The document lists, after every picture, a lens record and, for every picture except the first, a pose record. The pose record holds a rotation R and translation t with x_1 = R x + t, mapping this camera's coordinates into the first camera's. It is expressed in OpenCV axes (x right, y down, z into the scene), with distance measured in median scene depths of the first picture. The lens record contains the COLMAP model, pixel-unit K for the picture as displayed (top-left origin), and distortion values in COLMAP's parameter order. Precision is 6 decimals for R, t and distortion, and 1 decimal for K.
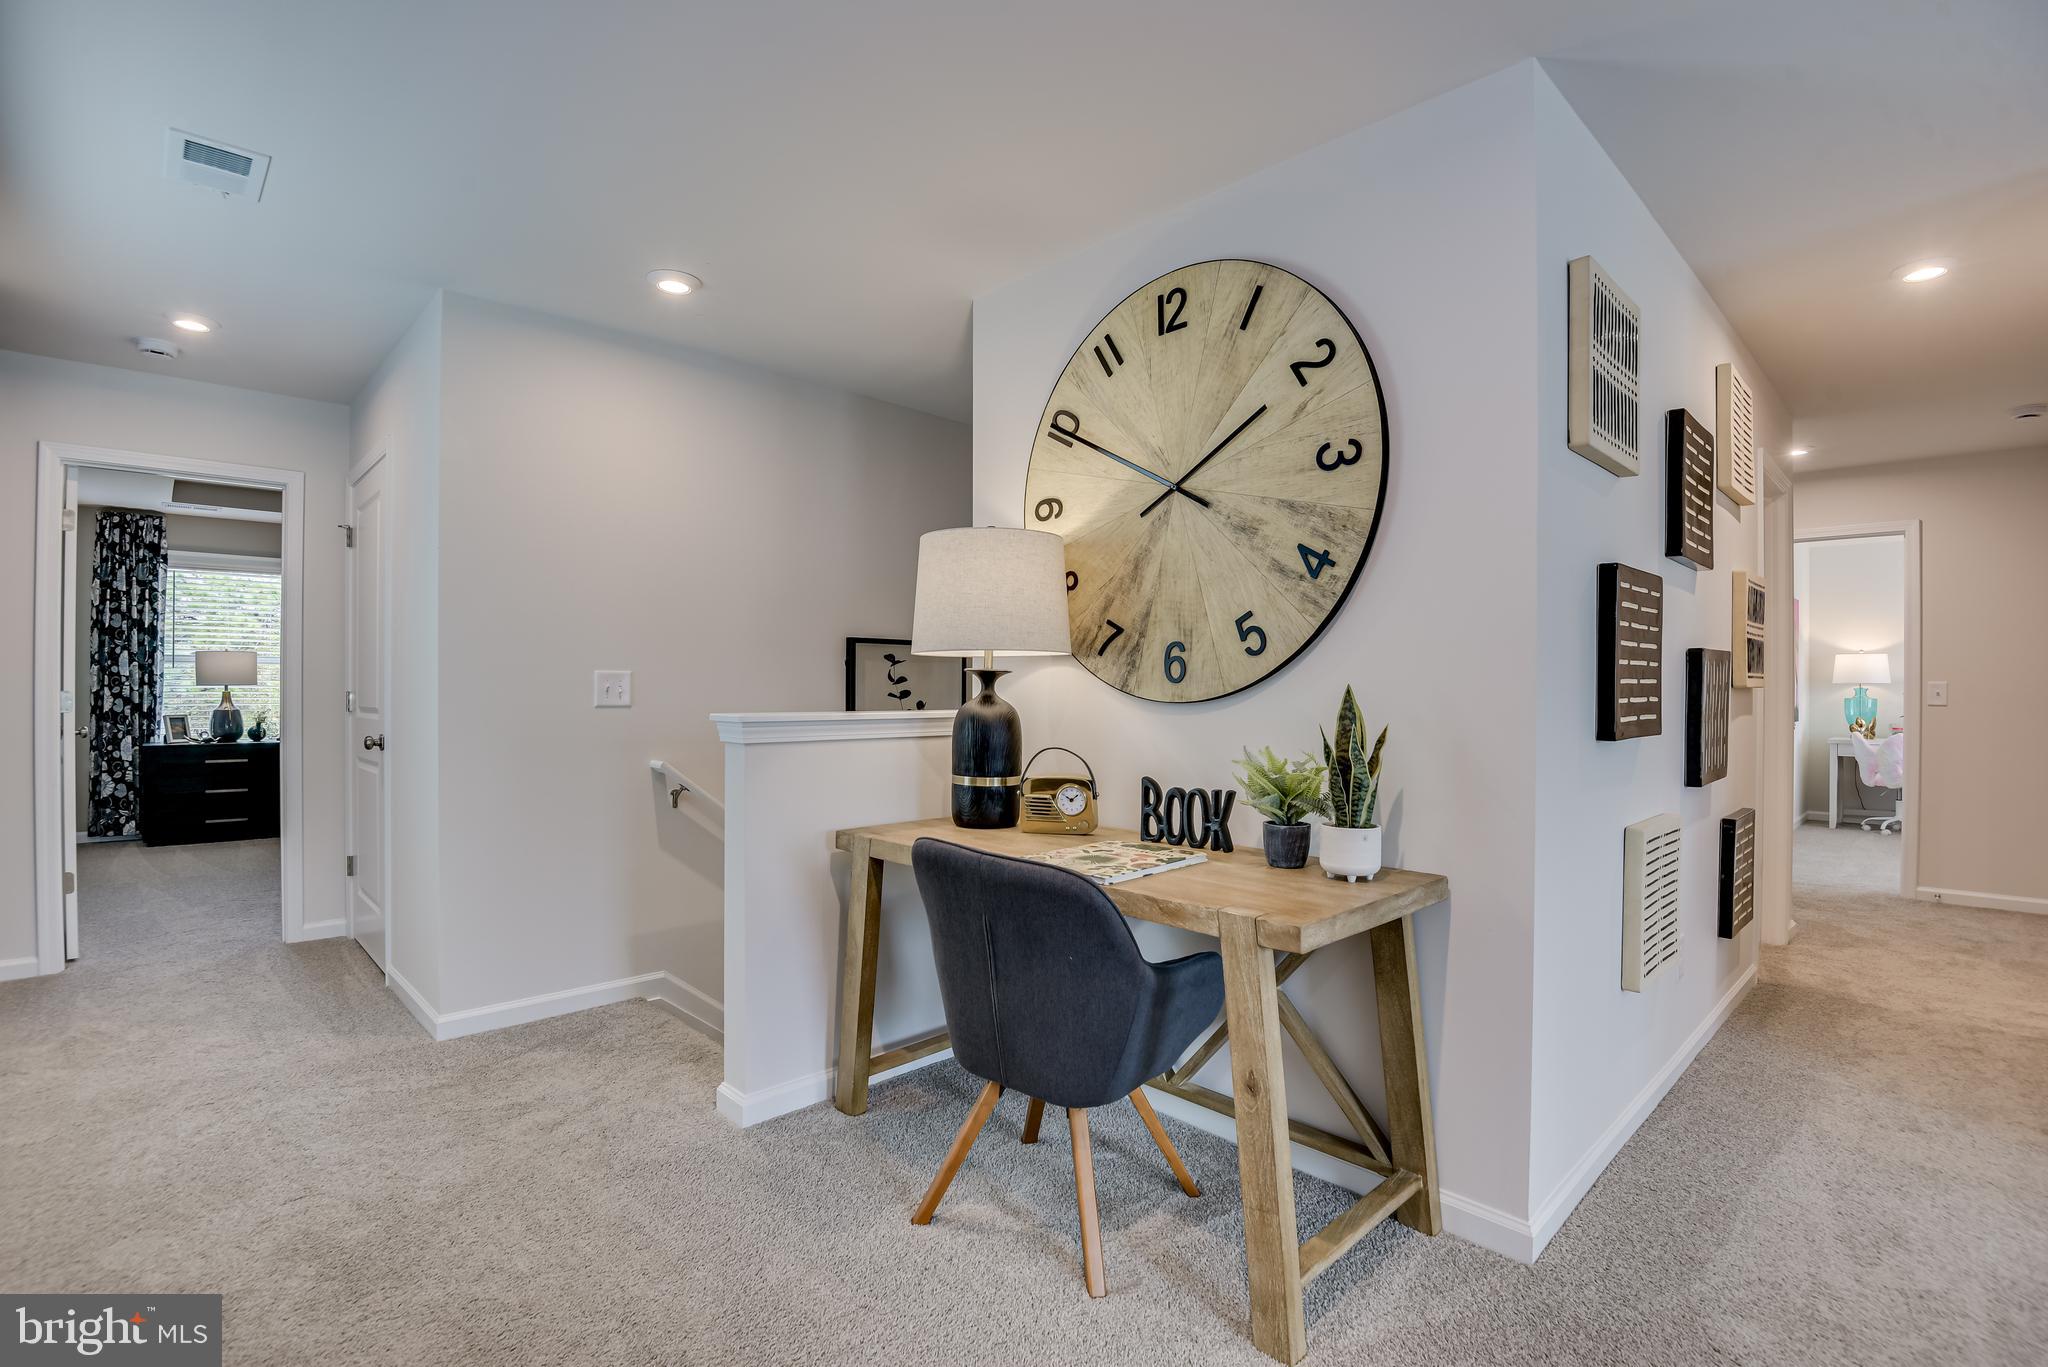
lens RADIAL K [[945.3, 0, 1014.3], [0, 945.3, 691.2], [0, 0, 1]] dist [-0.034328, -0.001659]
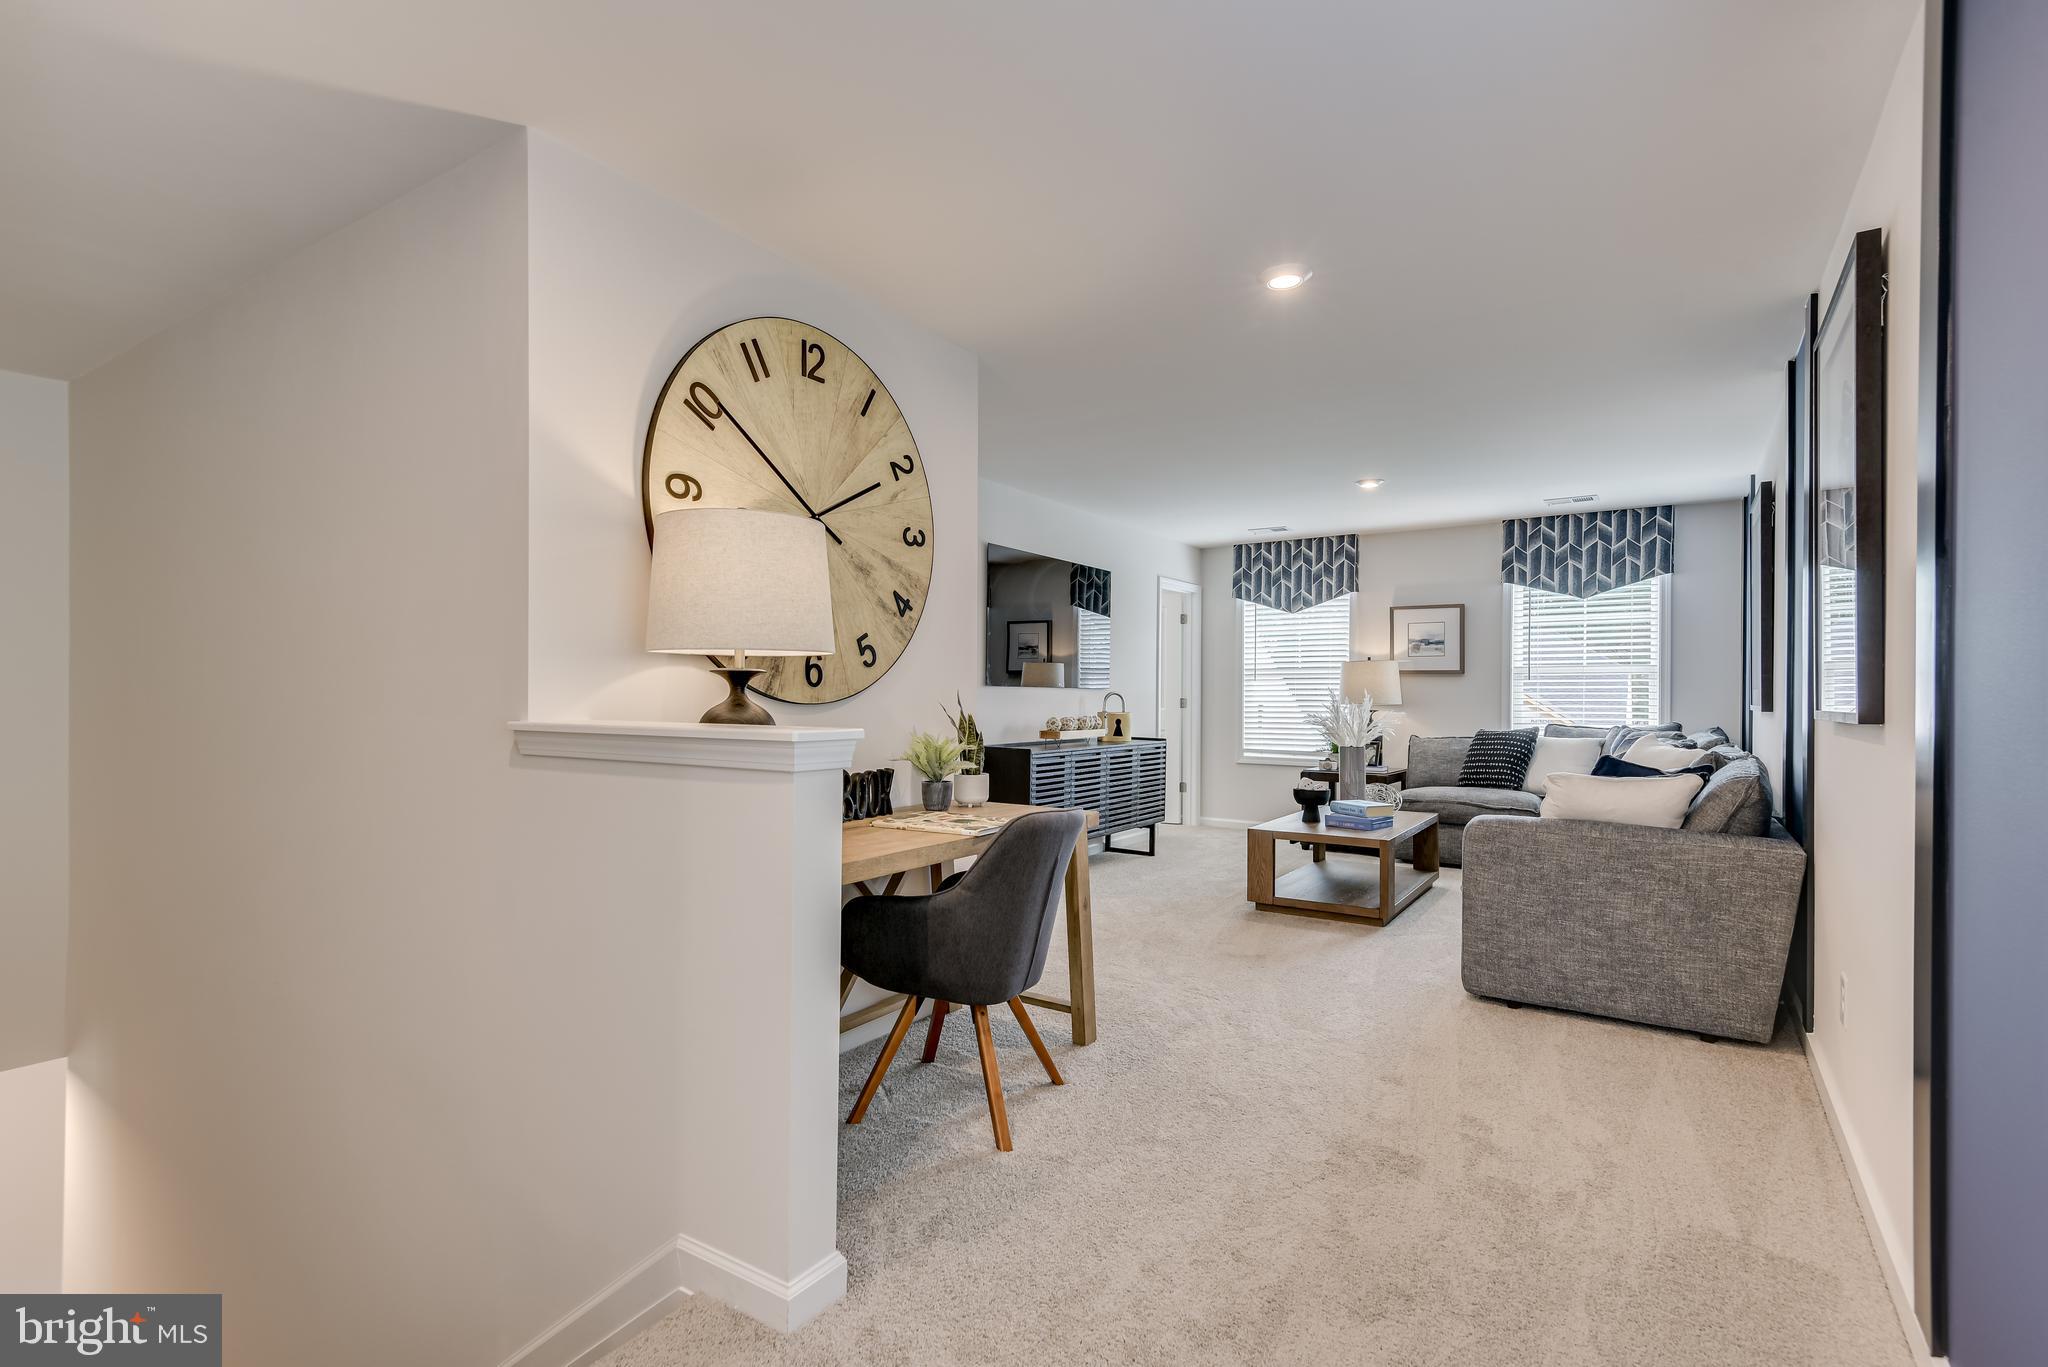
lens RADIAL K [[991.9, 0, 1017.2], [0, 991.9, 688.2], [0, 0, 1]] dist [-0.020763, -0.000003]
pose [[-0.254956, -0.002010, 0.966951, -1.779893], [-0.006354, 0.999980, 0.000403, -0.015438], [-0.966932, -0.006041, -0.254964, 1.785142]]
